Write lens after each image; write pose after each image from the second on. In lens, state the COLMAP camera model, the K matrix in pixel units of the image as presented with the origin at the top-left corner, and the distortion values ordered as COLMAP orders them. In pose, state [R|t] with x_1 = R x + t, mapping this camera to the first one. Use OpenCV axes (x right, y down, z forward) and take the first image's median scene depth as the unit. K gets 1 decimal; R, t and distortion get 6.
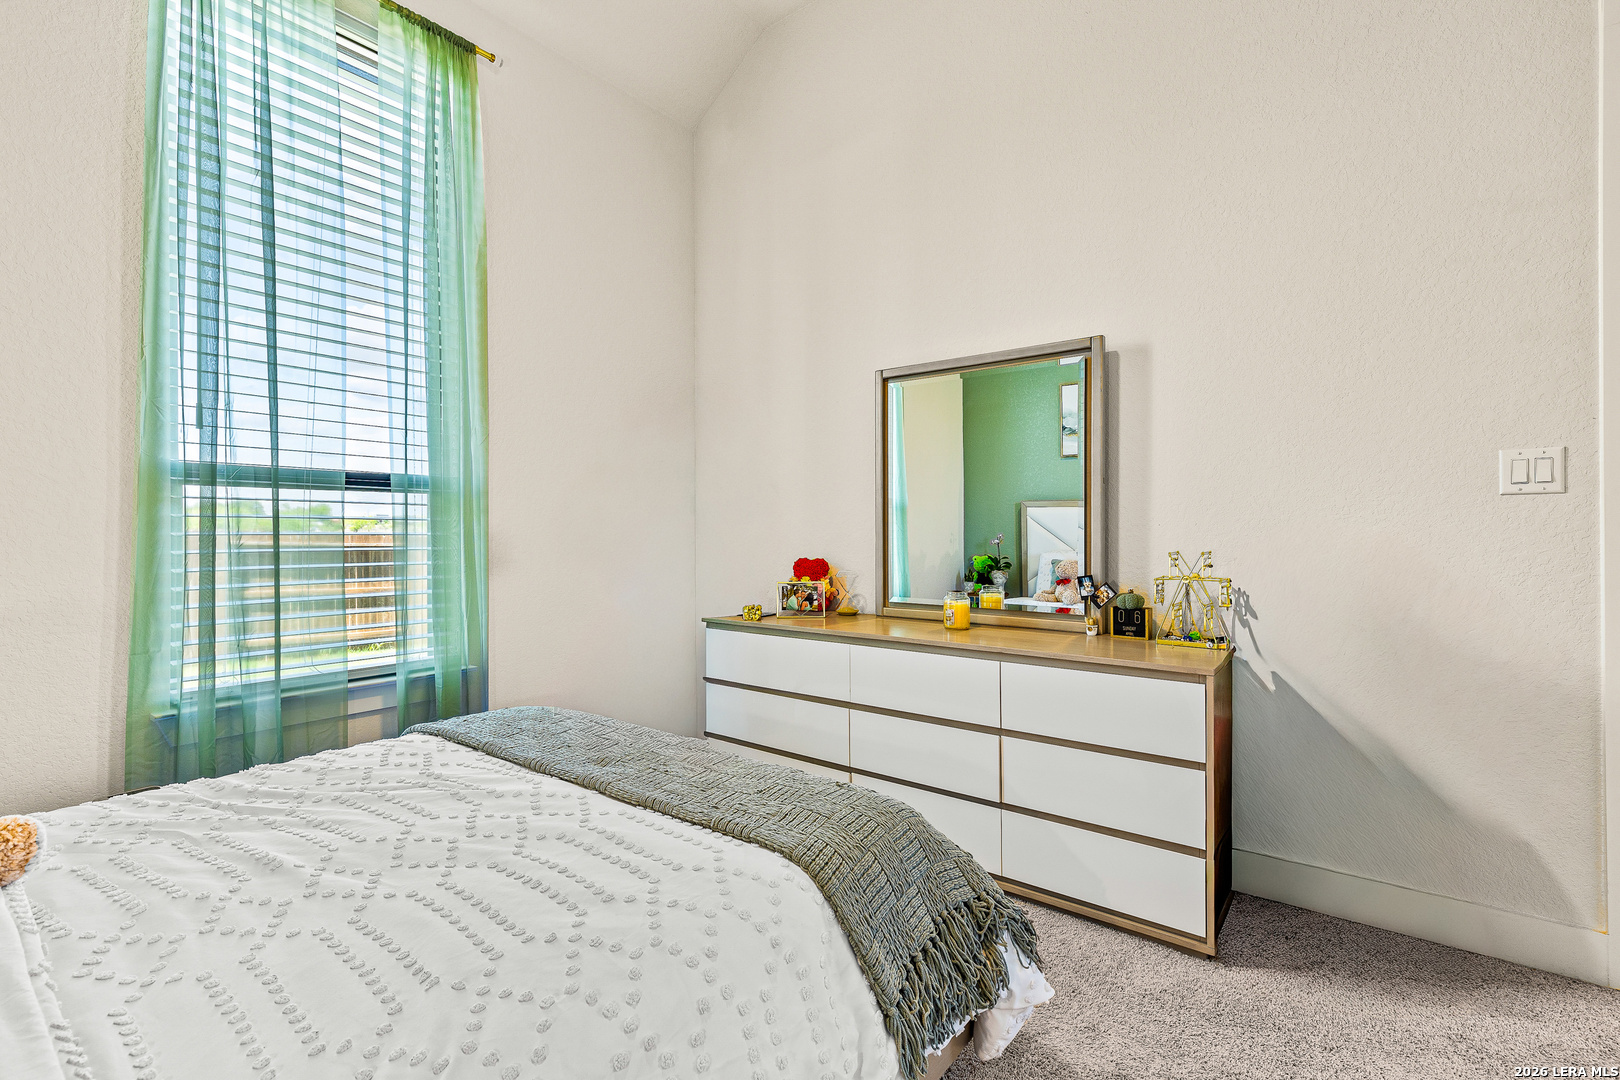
lens RADIAL K [[737.0, 0, 811.8], [0, 737.0, 534.3], [0, 0, 1]] dist [0.009643, -0.001109]
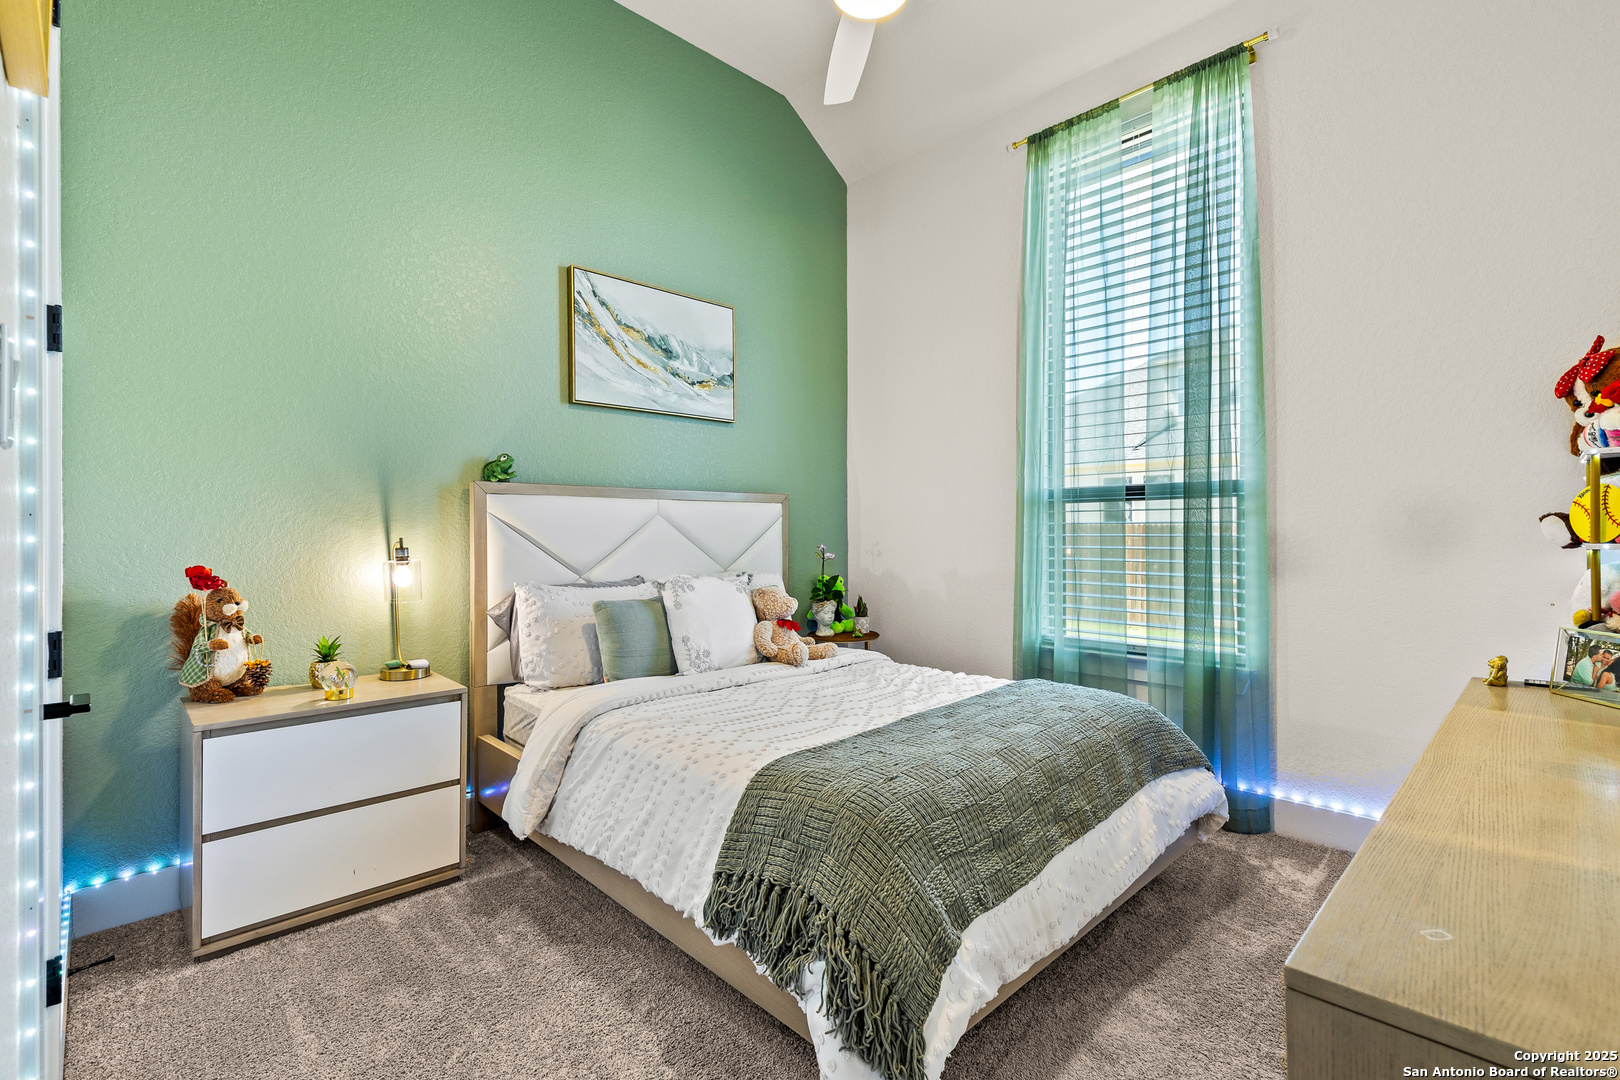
lens RADIAL K [[737.0, 0, 811.1], [0, 737.0, 534.4], [0, 0, 1]] dist [0.009643, -0.001109]
pose [[-0.125426, 0.002770, -0.992099, 0.667301], [-0.002931, 0.999991, 0.003163, -0.004395], [0.992099, 0.003304, -0.125417, 0.611947]]
